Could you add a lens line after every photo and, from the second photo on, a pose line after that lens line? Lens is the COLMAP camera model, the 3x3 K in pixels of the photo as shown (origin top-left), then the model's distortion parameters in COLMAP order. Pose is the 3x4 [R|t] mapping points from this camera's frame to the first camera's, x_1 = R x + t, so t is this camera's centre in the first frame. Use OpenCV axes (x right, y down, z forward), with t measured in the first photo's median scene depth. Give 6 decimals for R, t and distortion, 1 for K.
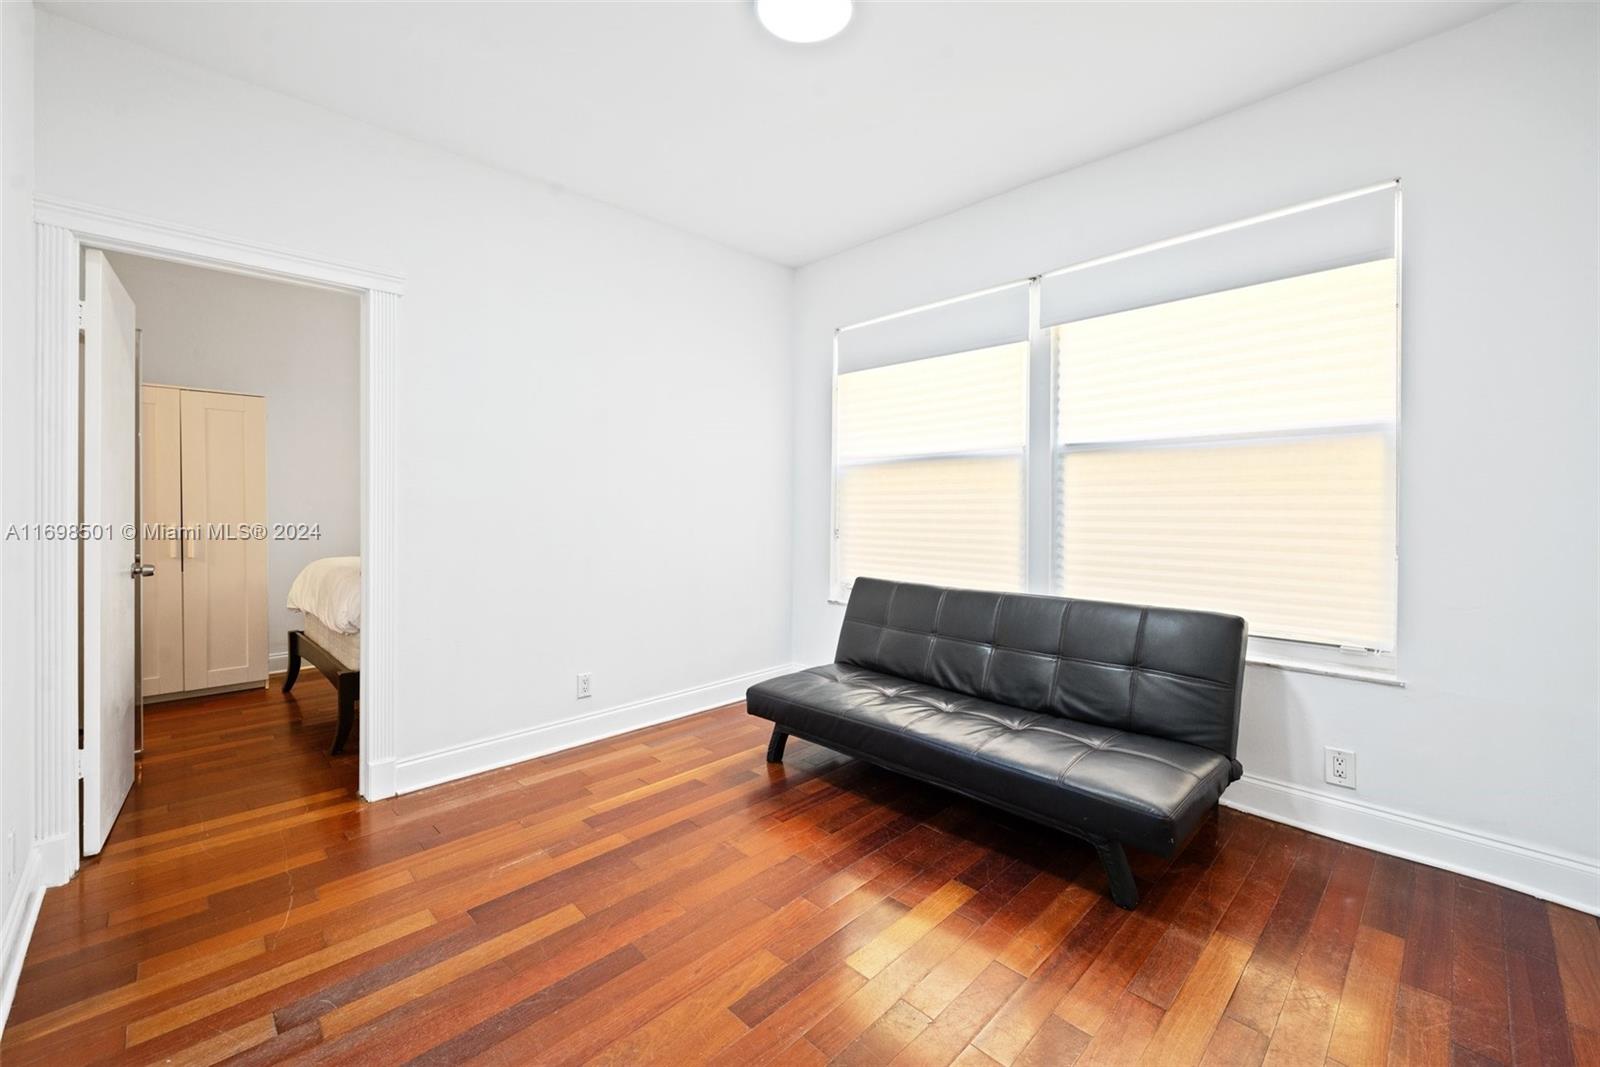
lens RADIAL K [[645.6, 0, 841.4], [0, 645.6, 512.5], [0, 0, 1]] dist [-0.000231, 0.000071]
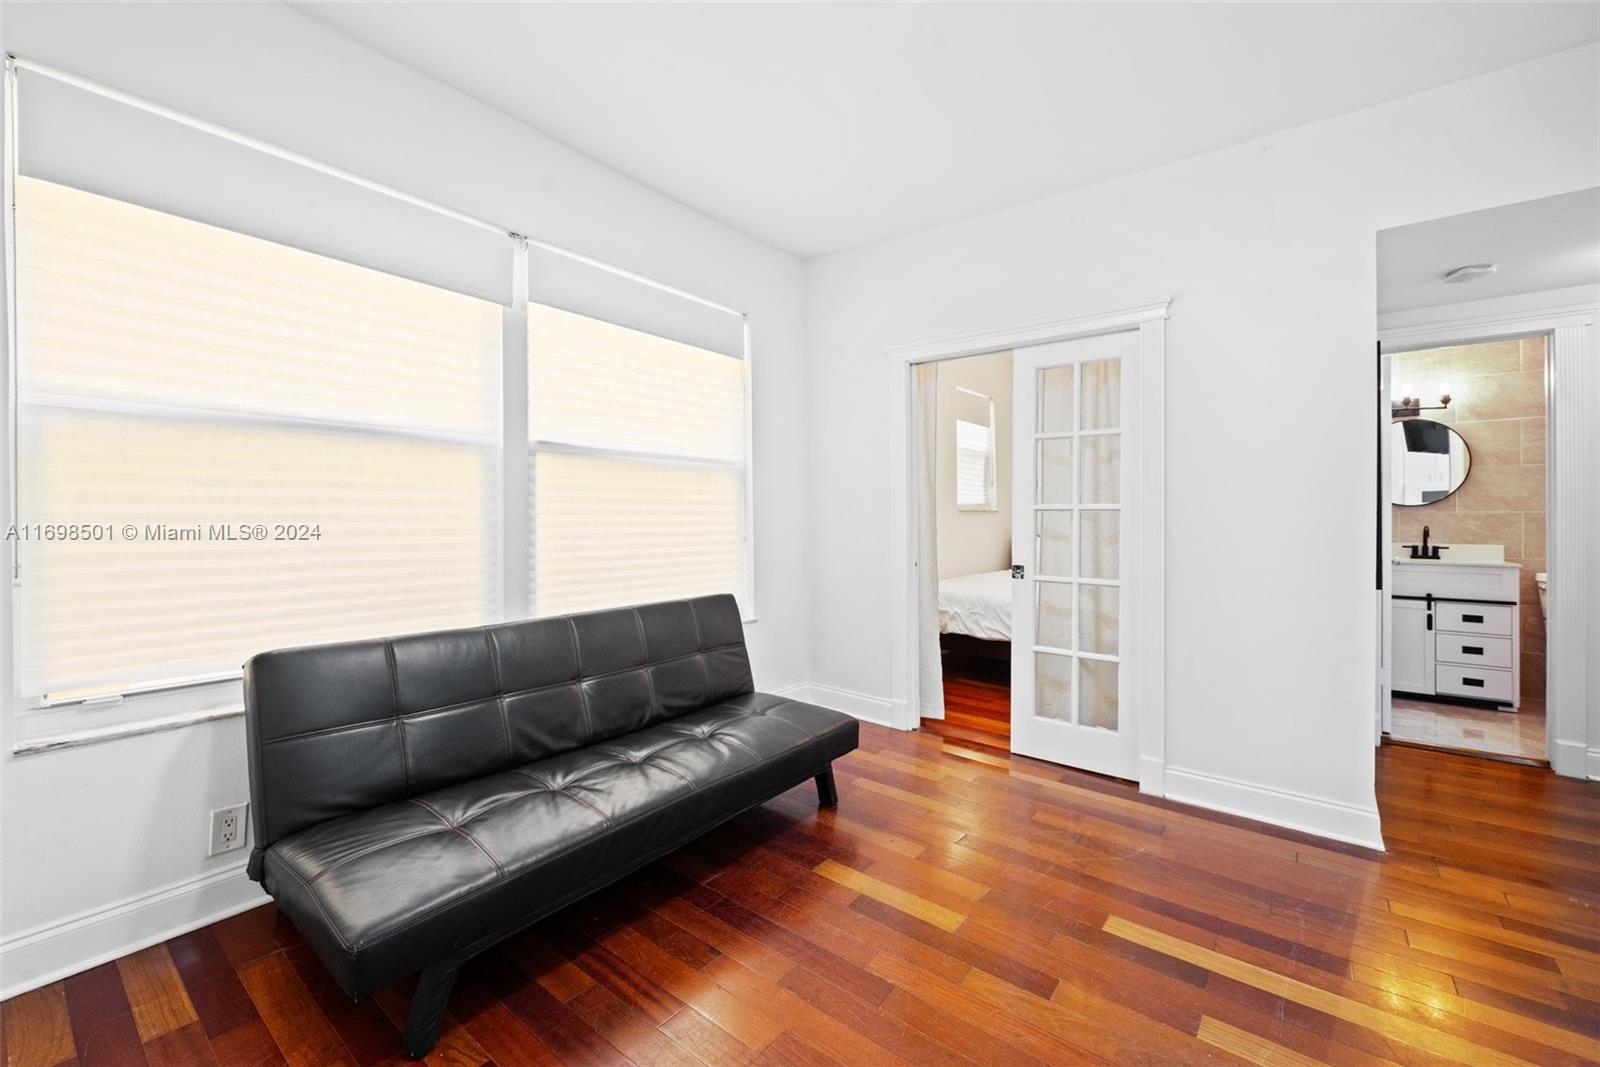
lens RADIAL K [[652.3, 0, 812.1], [0, 652.3, 502.6], [0, 0, 1]] dist [-0.009552, -0.000164]
pose [[-0.088576, 0.012000, 0.995997, -0.673171], [0.005902, 0.999916, -0.011523, -0.010314], [-0.996052, 0.004858, -0.088639, 0.833796]]
